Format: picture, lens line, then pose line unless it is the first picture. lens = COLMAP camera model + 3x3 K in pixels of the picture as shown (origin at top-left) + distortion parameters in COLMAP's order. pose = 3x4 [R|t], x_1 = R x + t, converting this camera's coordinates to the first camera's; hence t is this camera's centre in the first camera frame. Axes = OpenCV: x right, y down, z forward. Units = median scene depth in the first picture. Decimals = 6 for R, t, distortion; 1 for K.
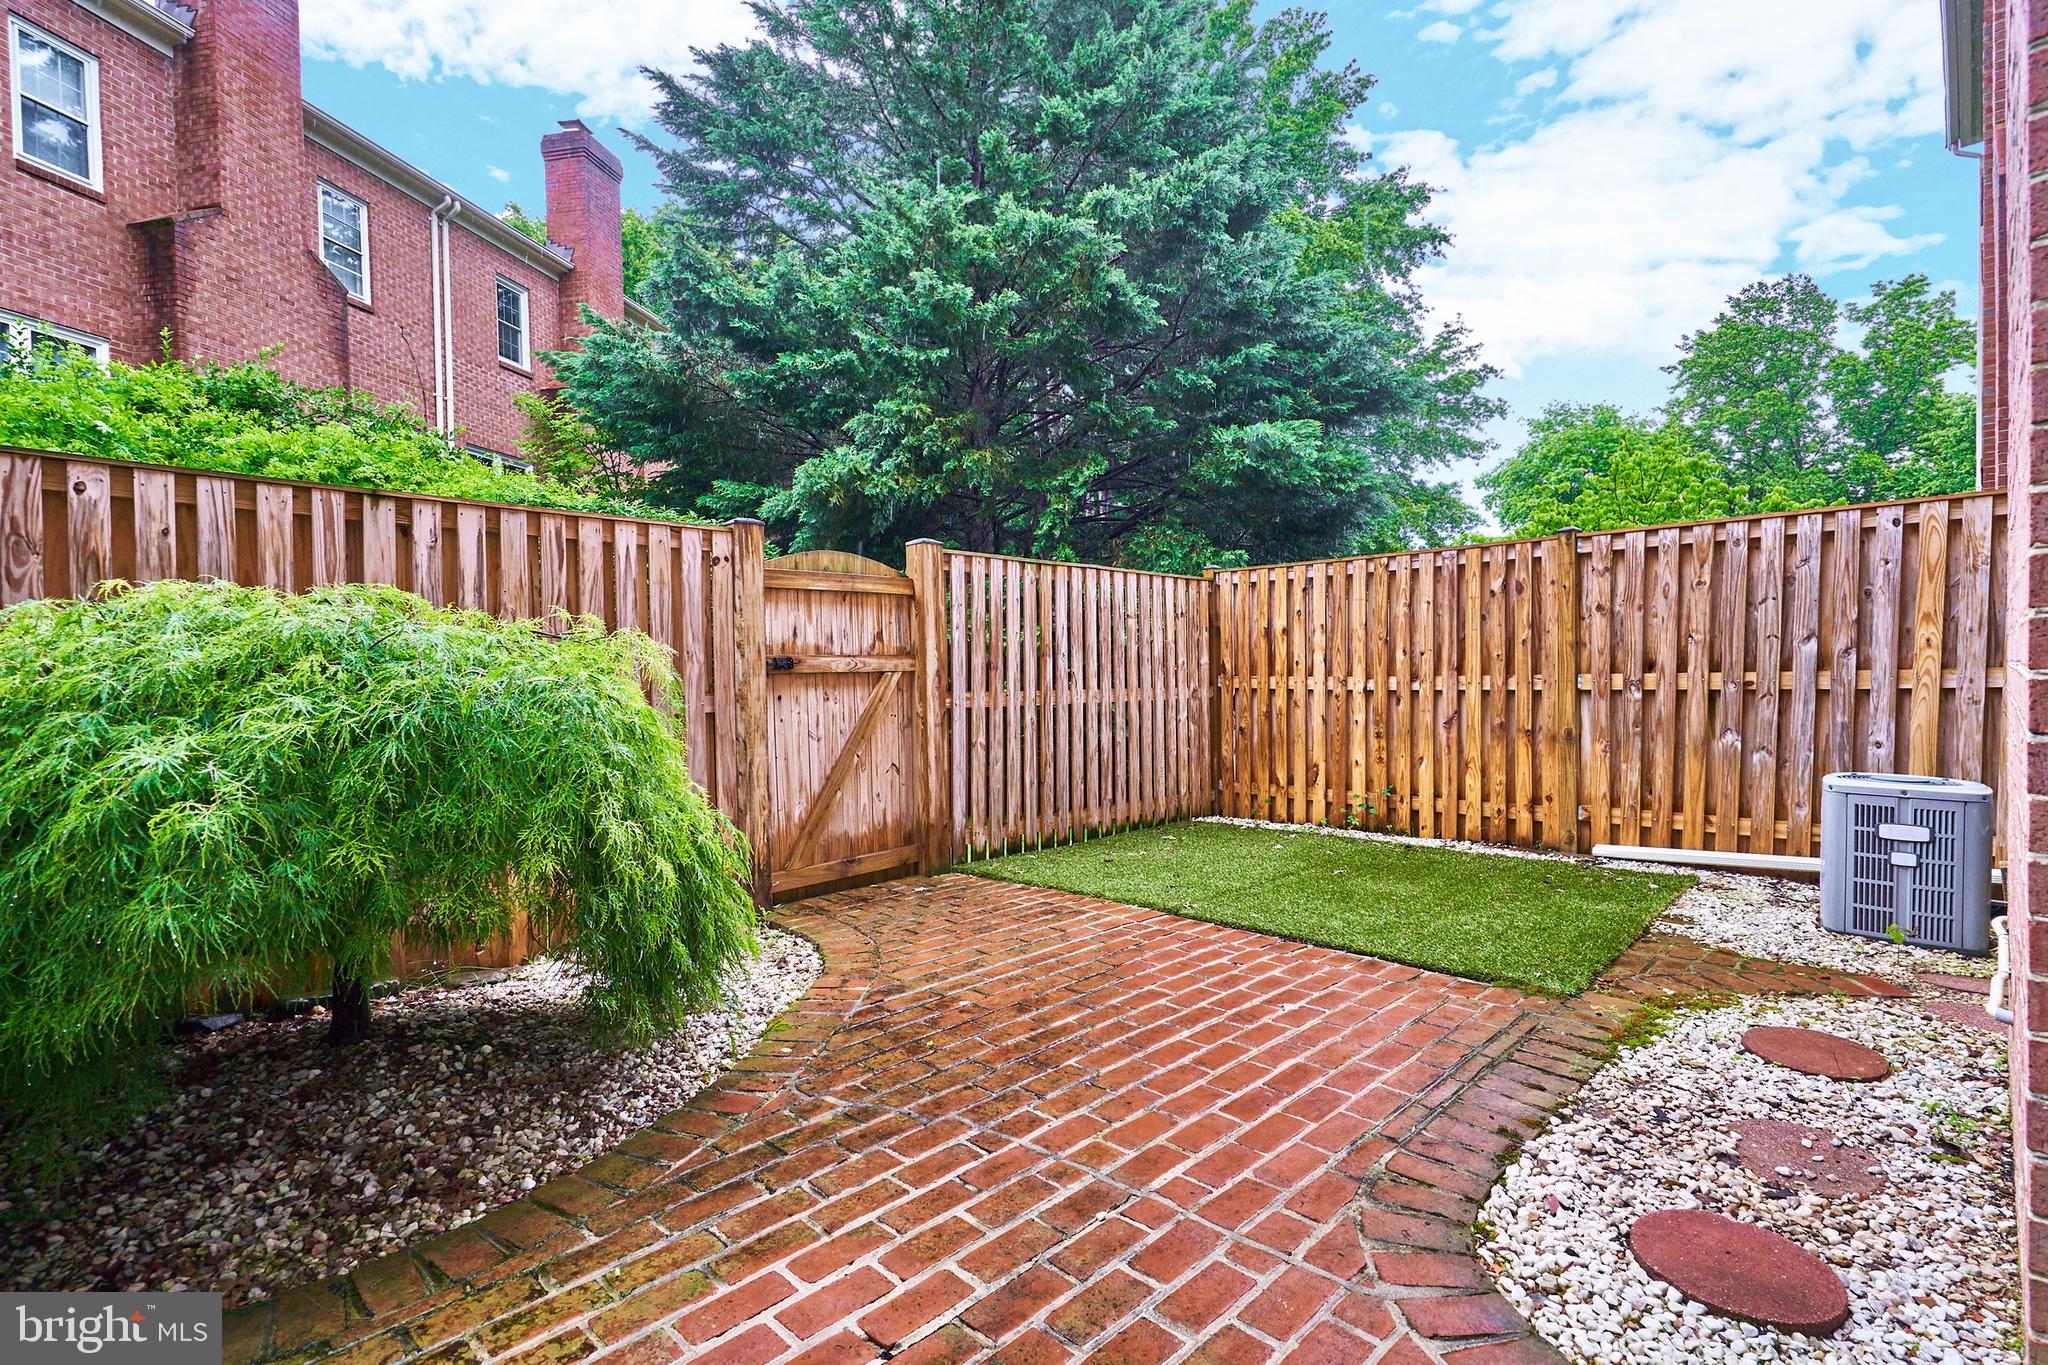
lens RADIAL K [[979.7, 0, 1016.6], [0, 979.7, 703.6], [0, 0, 1]] dist [-0.000670, -0.000269]
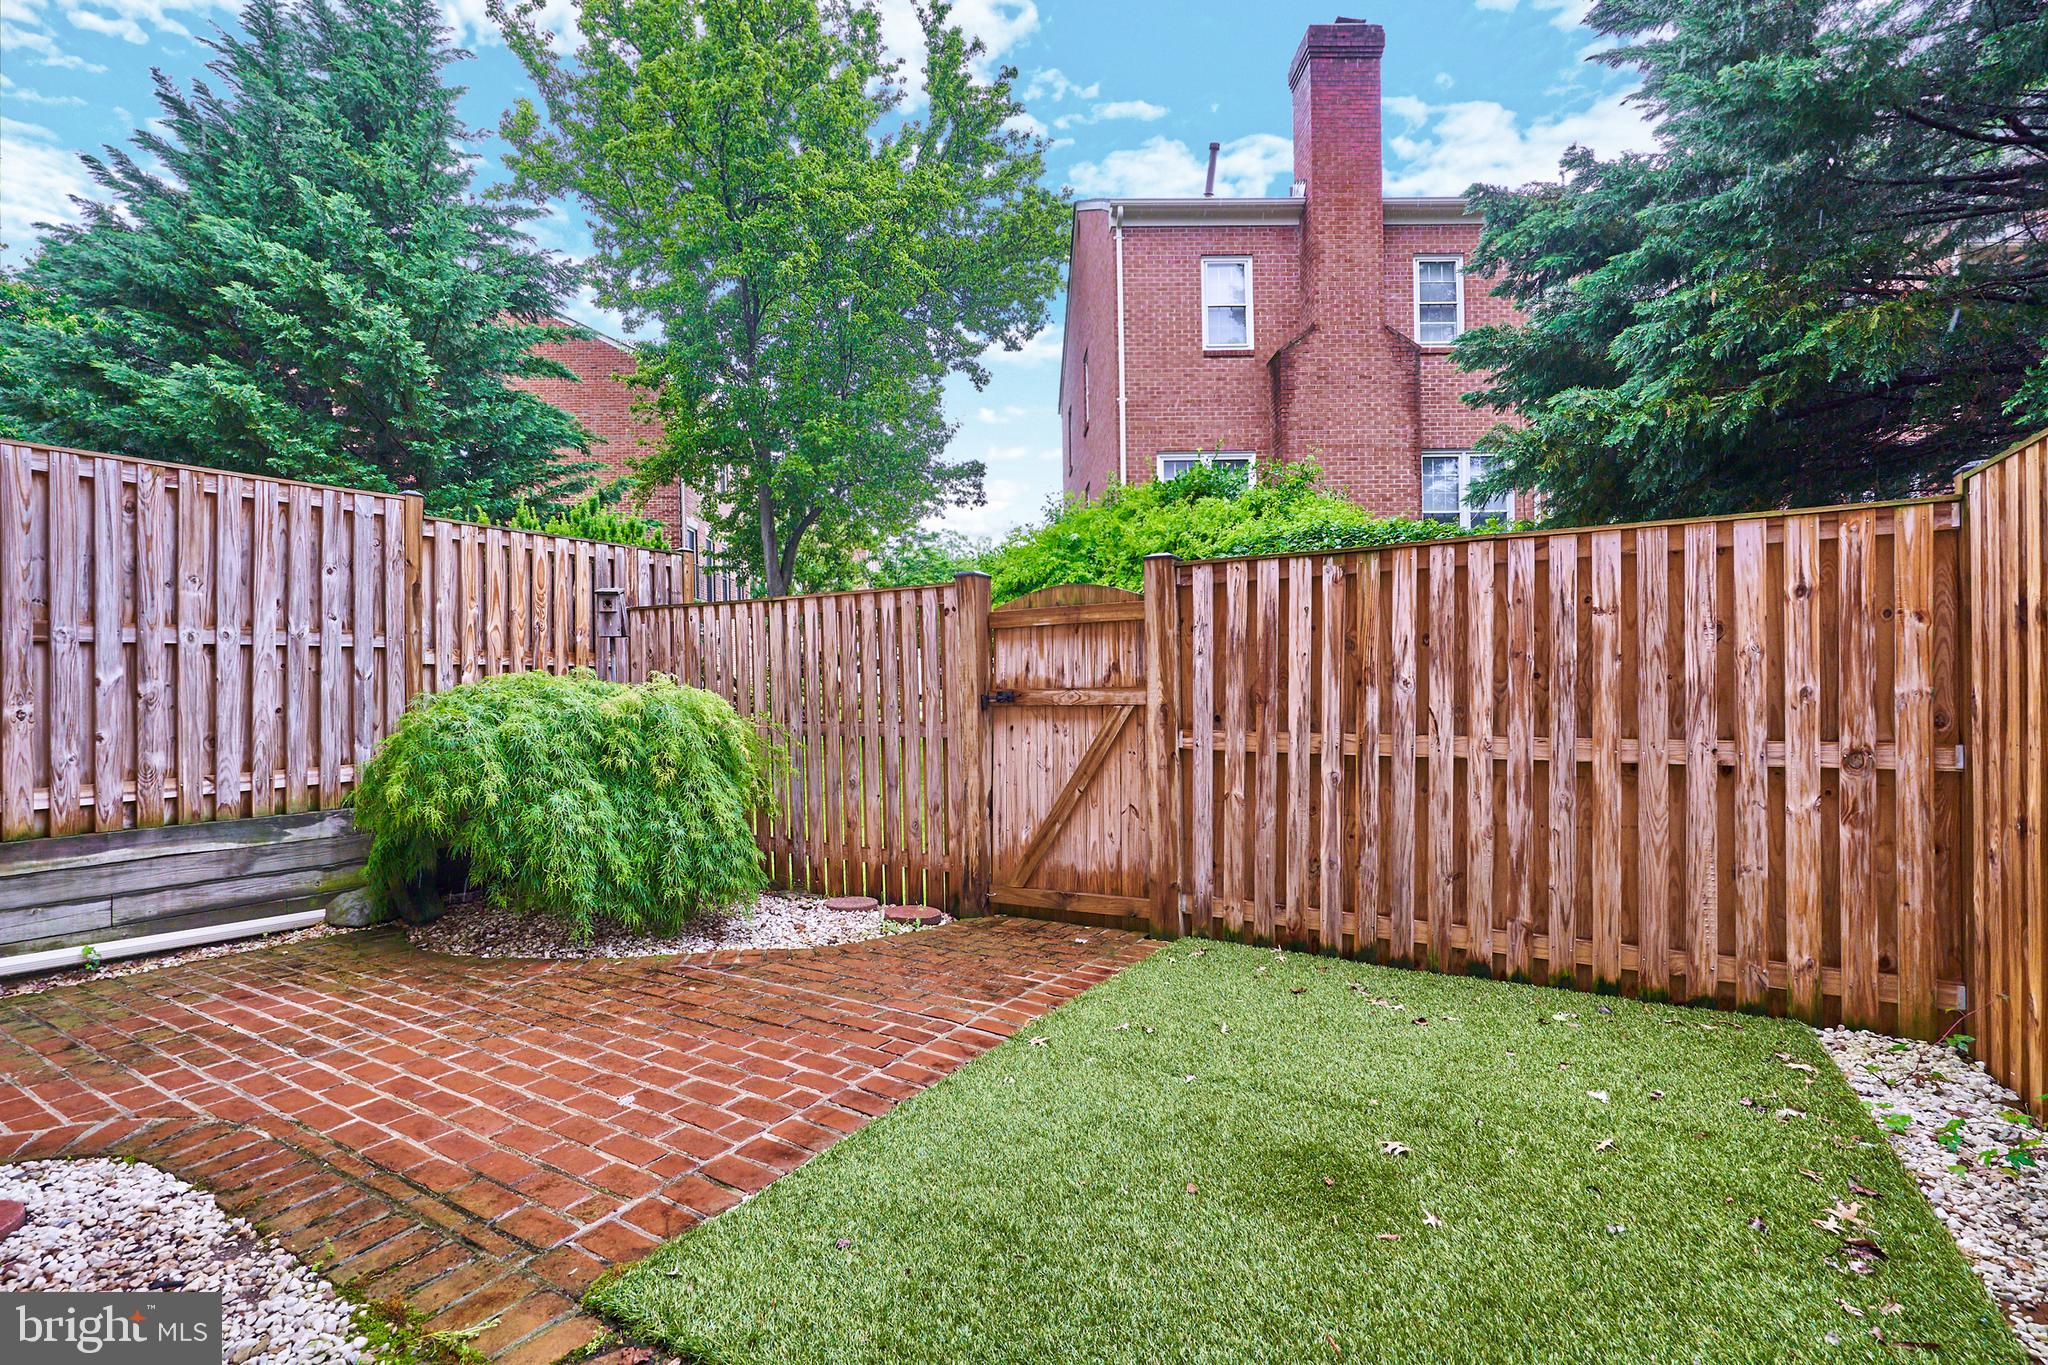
lens RADIAL K [[951.1, 0, 994.5], [0, 951.1, 721.8], [0, 0, 1]] dist [-0.002033, -0.000171]
pose [[0.207327, 0.042460, -0.977350, 0.791743], [-0.020971, 0.999021, 0.038953, -0.053824], [0.978047, 0.012419, 0.208015, 0.762696]]
